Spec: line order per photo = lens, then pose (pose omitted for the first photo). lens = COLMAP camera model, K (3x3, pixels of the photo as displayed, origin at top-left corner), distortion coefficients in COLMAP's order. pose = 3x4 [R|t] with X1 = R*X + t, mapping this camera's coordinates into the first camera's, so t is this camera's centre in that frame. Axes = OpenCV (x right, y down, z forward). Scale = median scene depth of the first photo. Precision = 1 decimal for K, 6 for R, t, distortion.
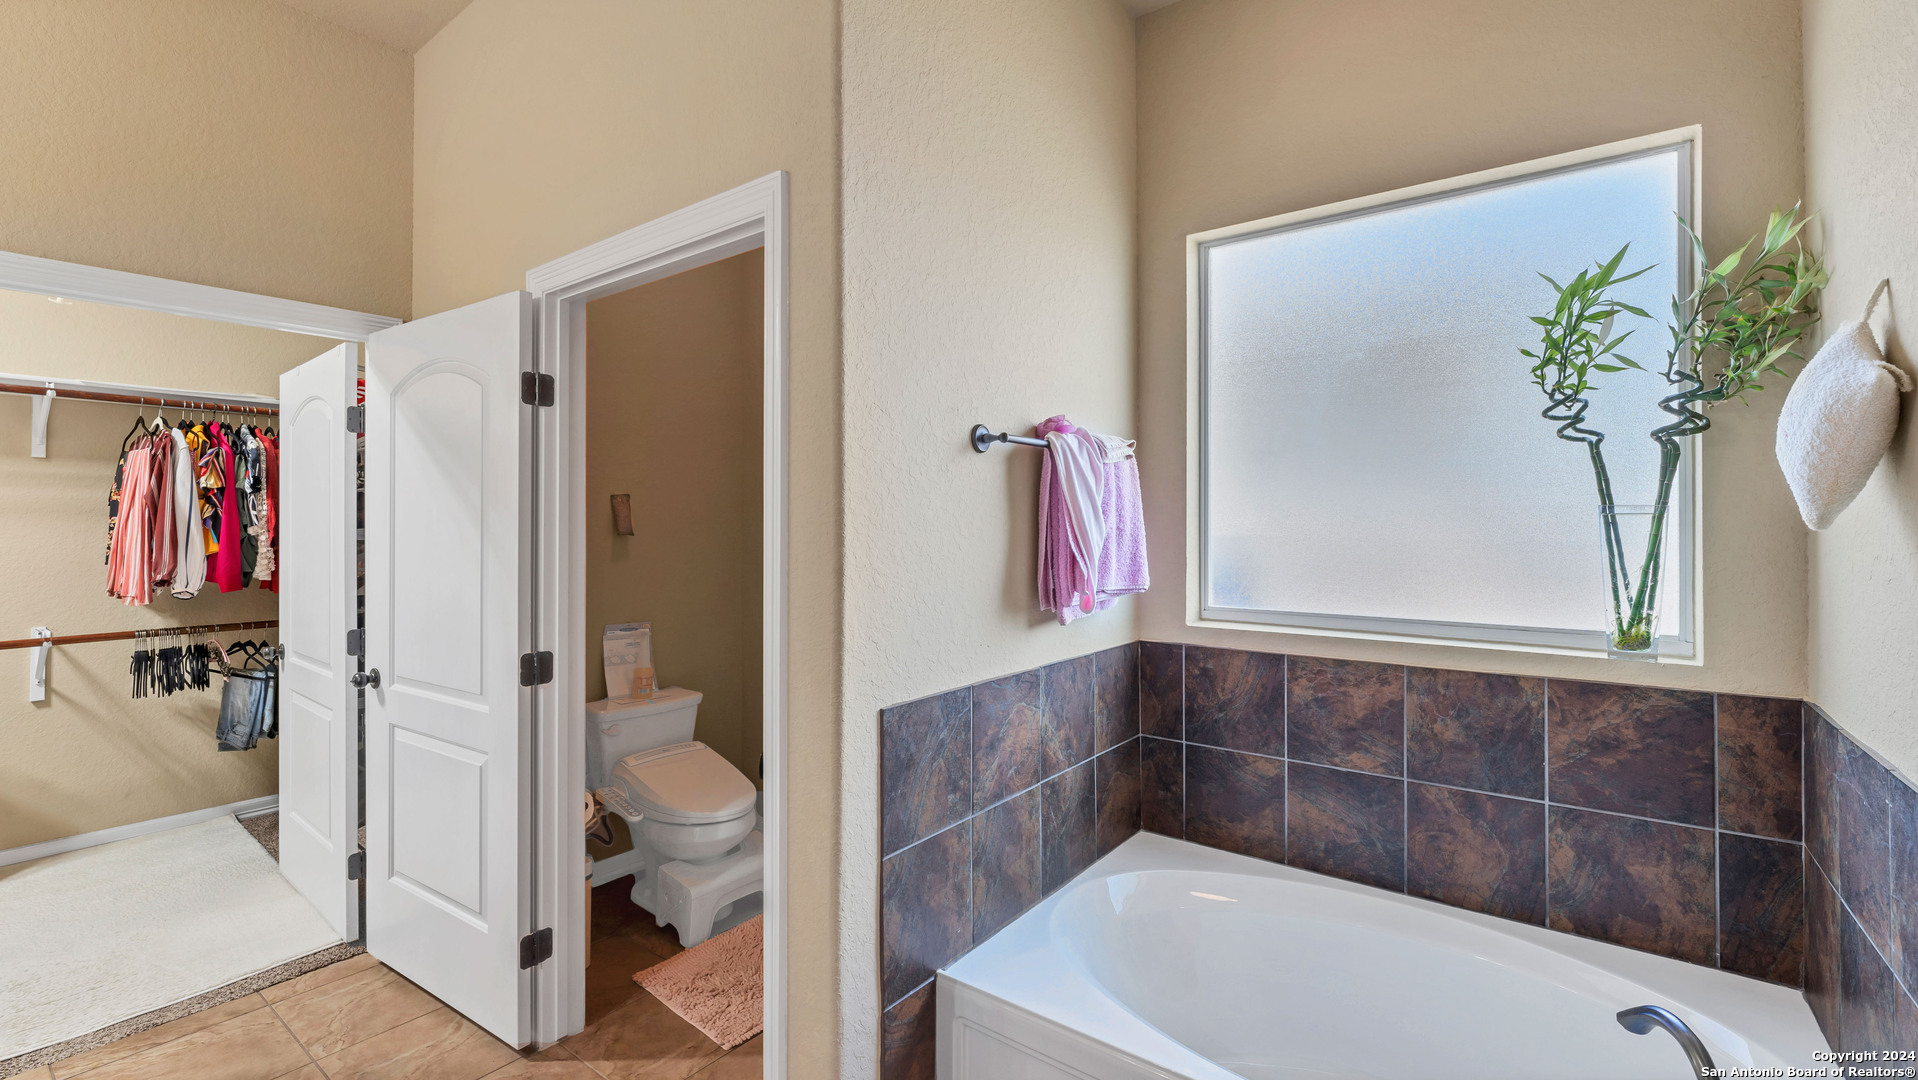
lens RADIAL K [[793.0, 0, 970.2], [0, 793.0, 525.3], [0, 0, 1]] dist [-0.006293, 0.001068]
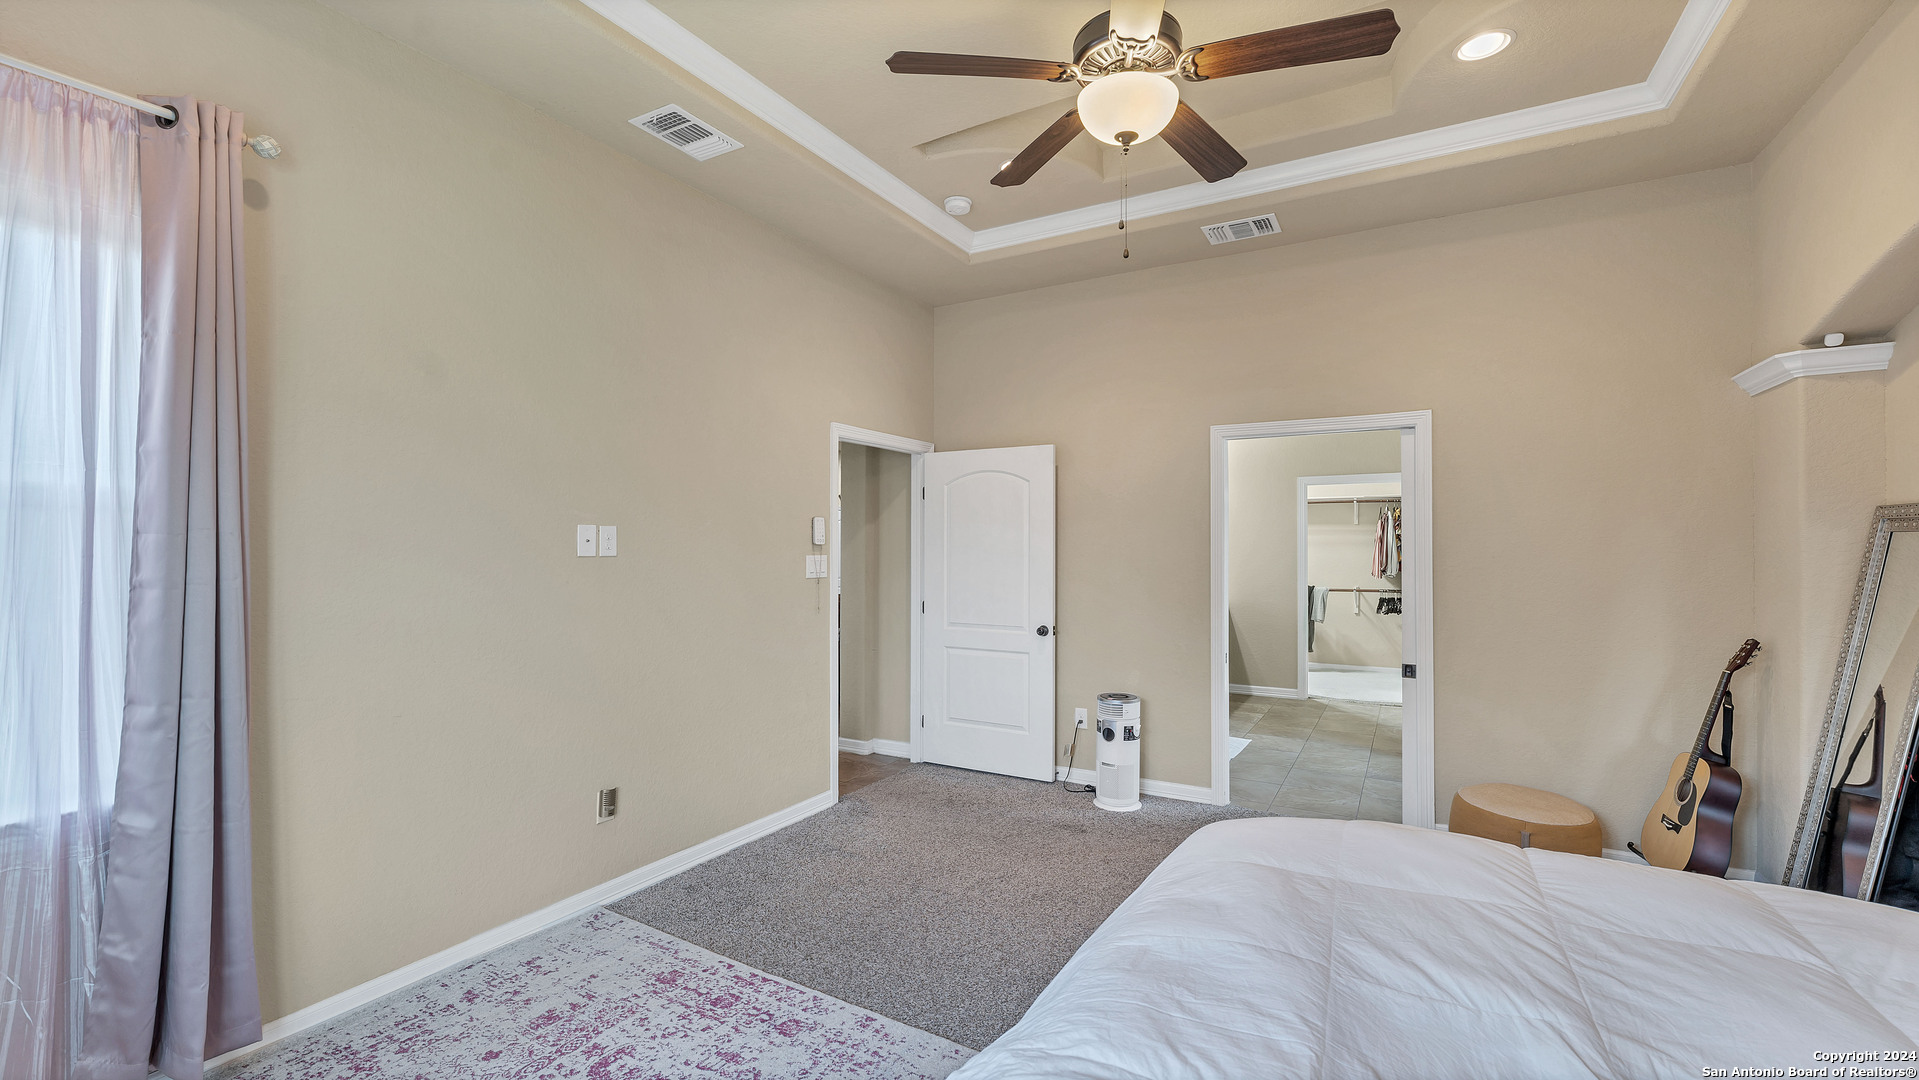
lens RADIAL K [[793.4, 0, 957.5], [0, 793.4, 538.1], [0, 0, 1]] dist [-0.006293, 0.001068]
pose [[0.112381, -0.010803, -0.993606, 1.424366], [-0.002351, 0.999935, -0.011138, -0.002905], [0.993662, 0.003587, 0.112349, -0.698257]]
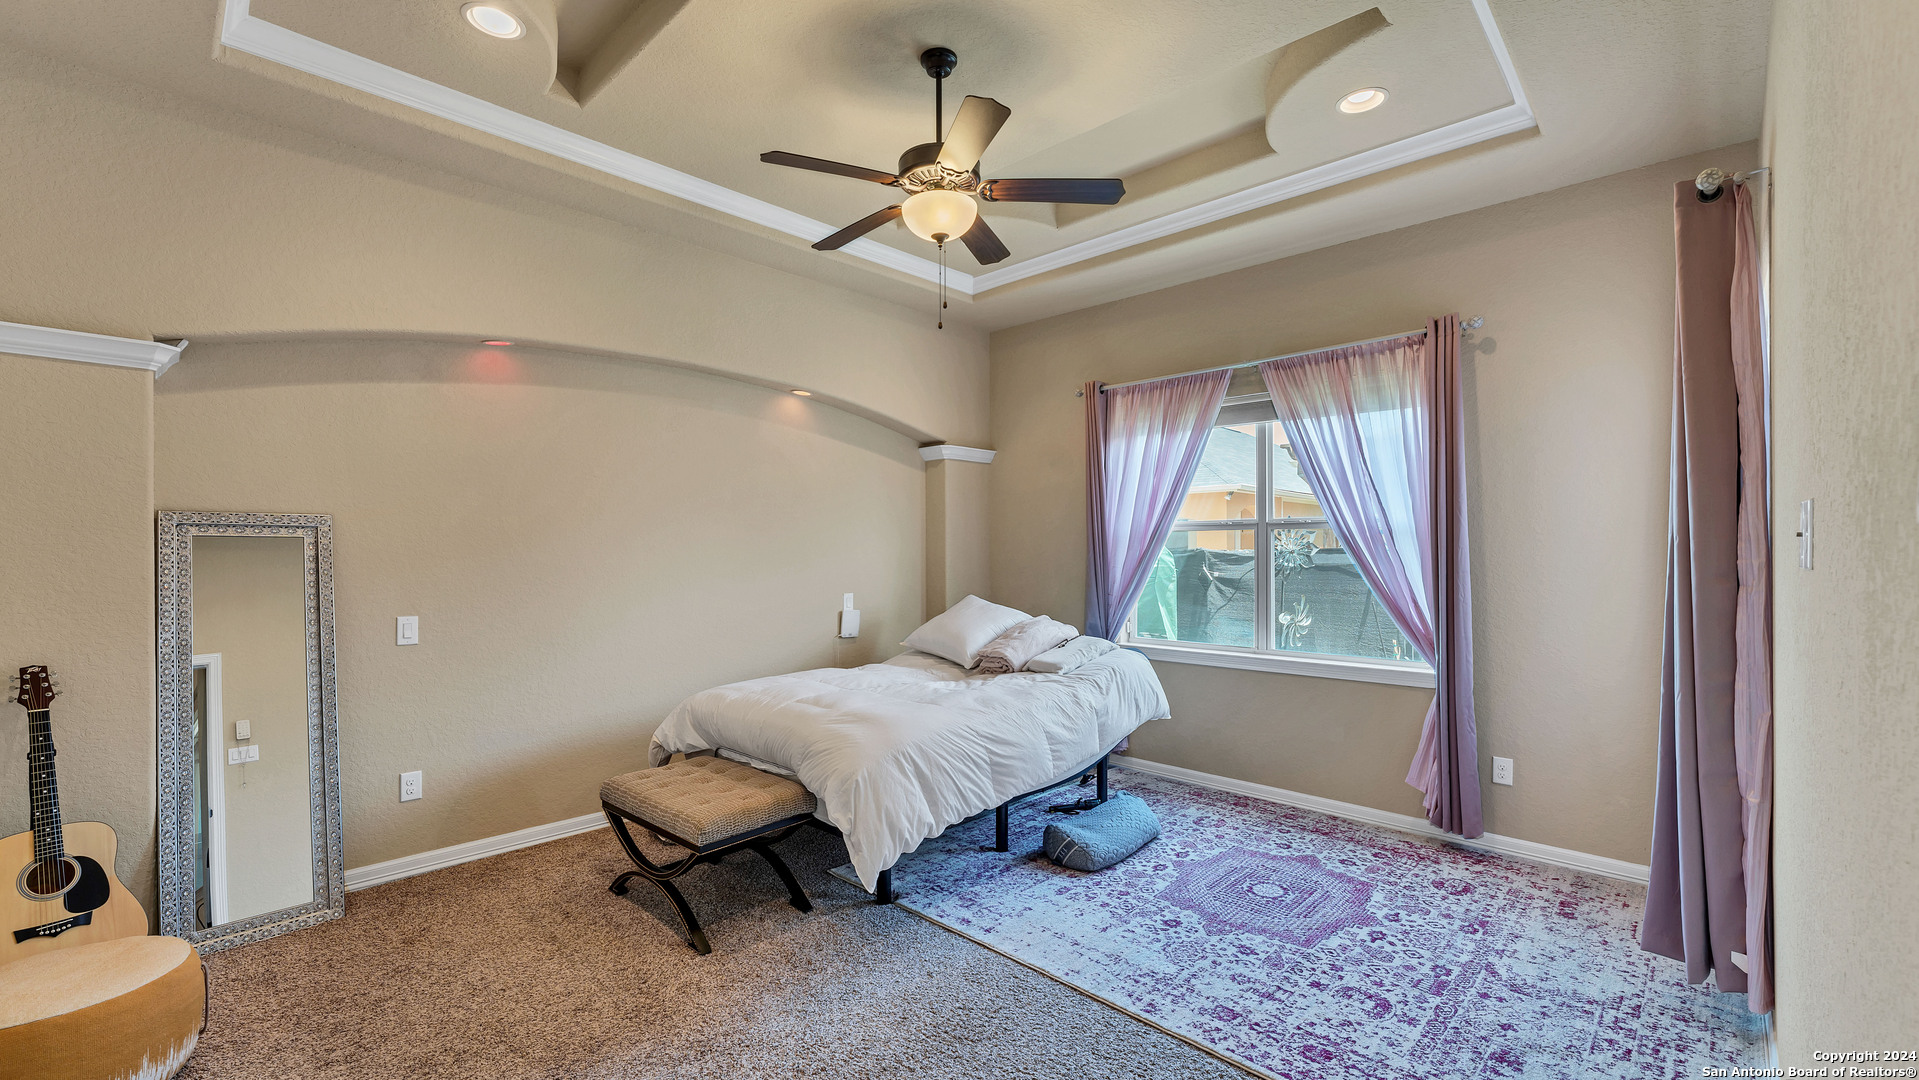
lens RADIAL K [[793.4, 0, 957.8], [0, 793.4, 551.7], [0, 0, 1]] dist [-0.006293, 0.001068]
pose [[0.122484, -0.002982, 0.992466, -0.095519], [0.003435, 0.999991, 0.002581, -0.002540], [-0.992464, 0.003093, 0.122494, -0.609070]]
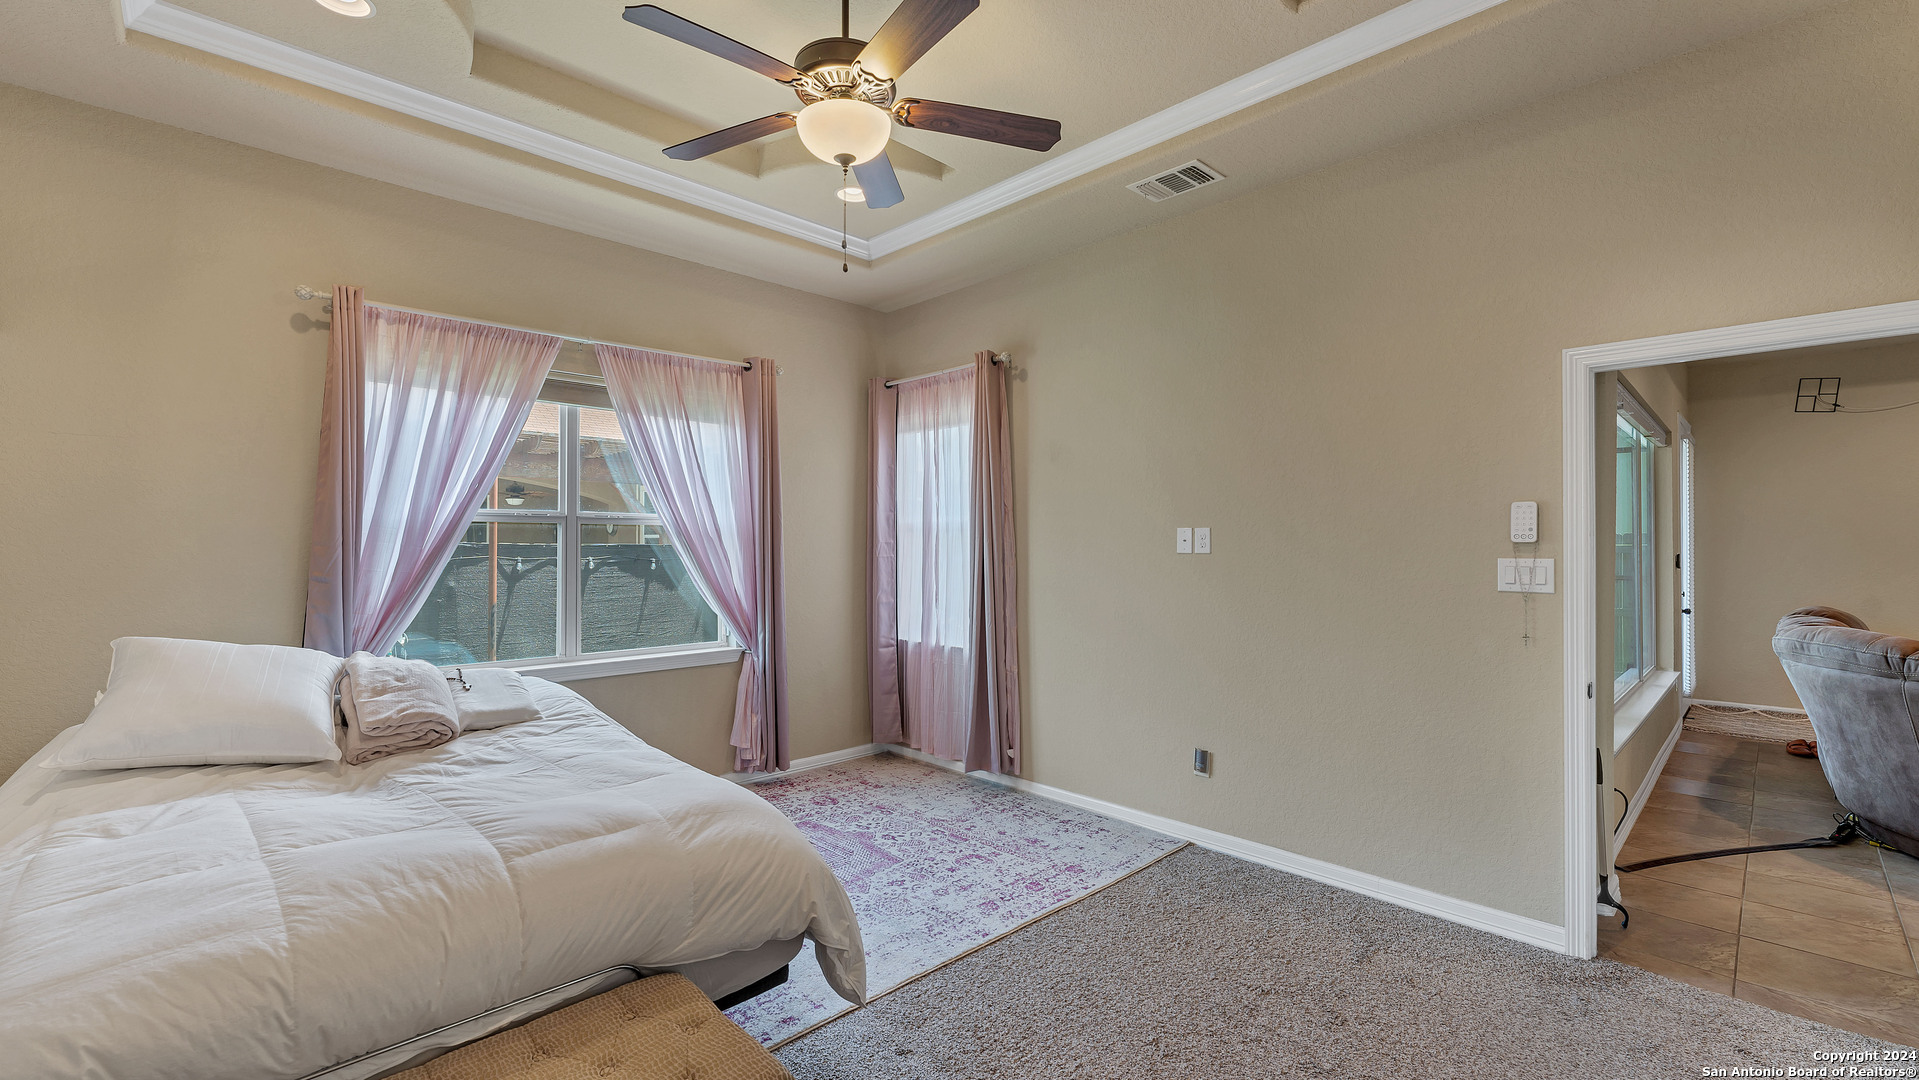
lens RADIAL K [[793.4, 0, 962.7], [0, 793.4, 533.0], [0, 0, 1]] dist [-0.006293, 0.001068]
pose [[-0.987990, 0.000975, 0.154515, 0.560697], [-0.001484, 0.999874, -0.015802, -0.001651], [-0.154511, -0.015842, -0.987864, 0.200591]]
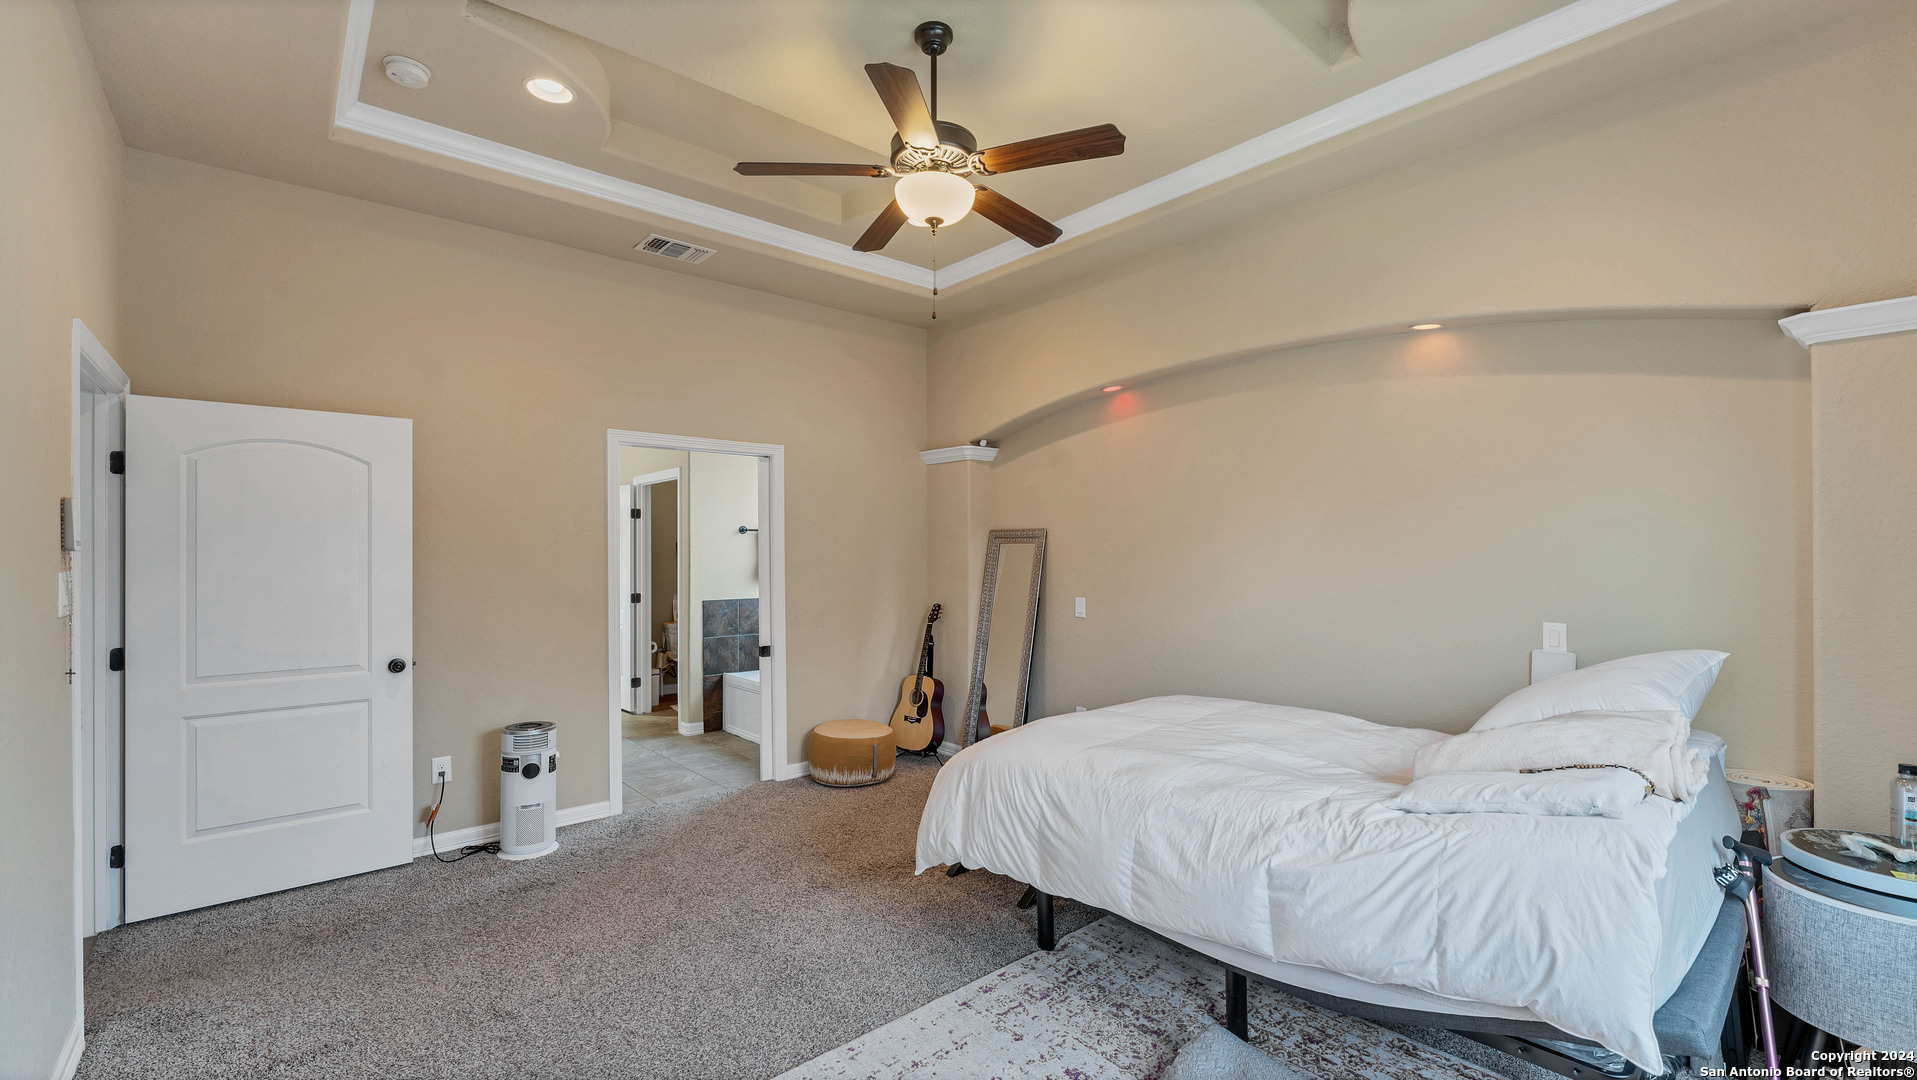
lens RADIAL K [[792.6, 0, 965.9], [0, 792.6, 550.3], [0, 0, 1]] dist [-0.006293, 0.001068]
pose [[0.978316, -0.004300, -0.207074, 0.981542], [0.003730, 0.999988, -0.003144, -0.002389], [0.207085, 0.002304, 0.978320, -1.286048]]
